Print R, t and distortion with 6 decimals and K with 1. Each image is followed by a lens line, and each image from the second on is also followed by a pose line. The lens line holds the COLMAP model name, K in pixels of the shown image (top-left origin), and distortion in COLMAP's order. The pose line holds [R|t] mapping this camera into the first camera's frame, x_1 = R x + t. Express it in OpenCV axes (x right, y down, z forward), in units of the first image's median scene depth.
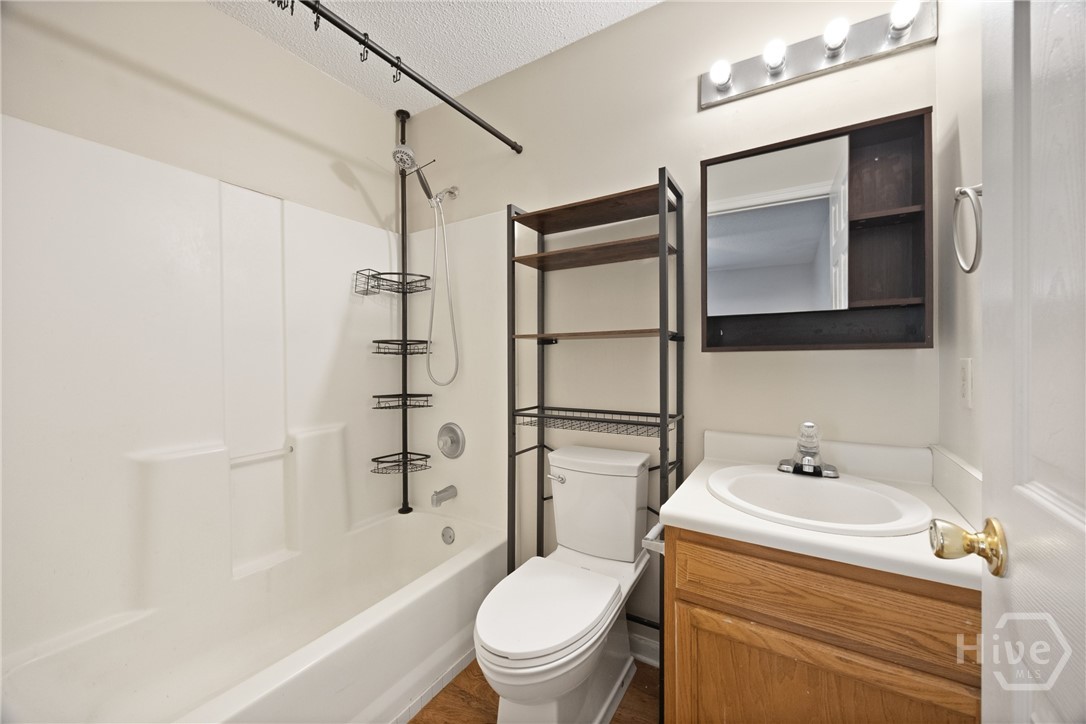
lens RADIAL K [[422.4, 0, 540.7], [0, 422.4, 363.3], [0, 0, 1]] dist [-0.001424, 0.000010]
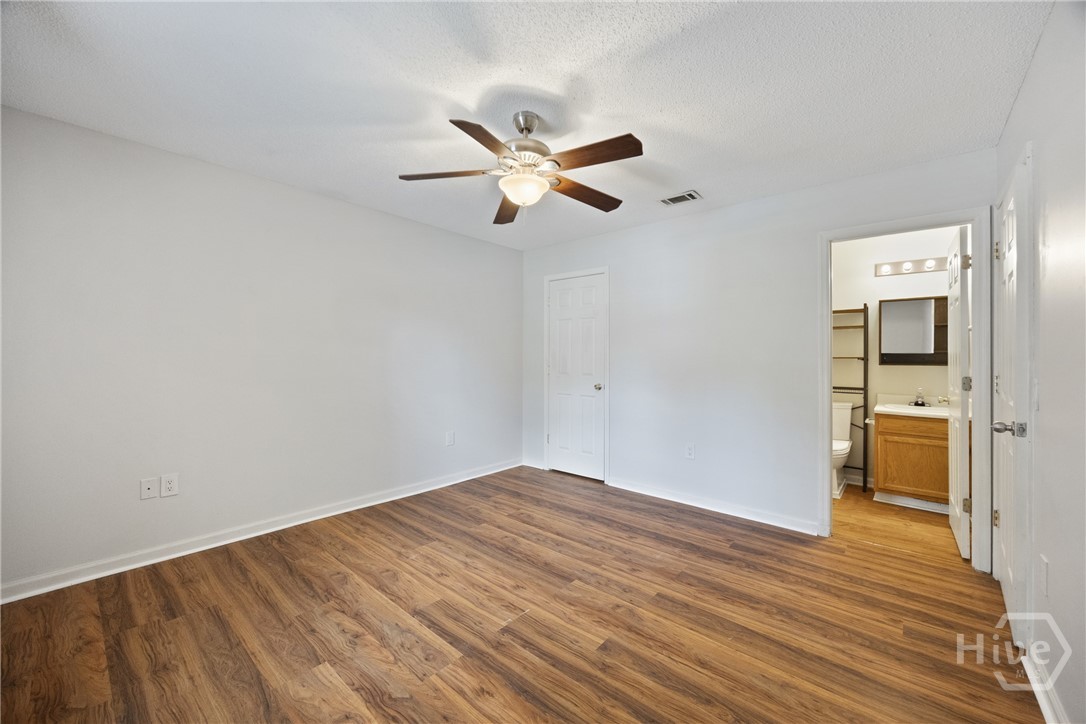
lens RADIAL K [[422.4, 0, 540.7], [0, 422.4, 363.3], [0, 0, 1]] dist [-0.001424, 0.000010]
pose [[0.987033, 0.011365, -0.160115, -1.636107], [-0.012509, 0.999903, -0.006142, 0.007880], [0.160029, 0.008066, 0.987079, -2.528024]]
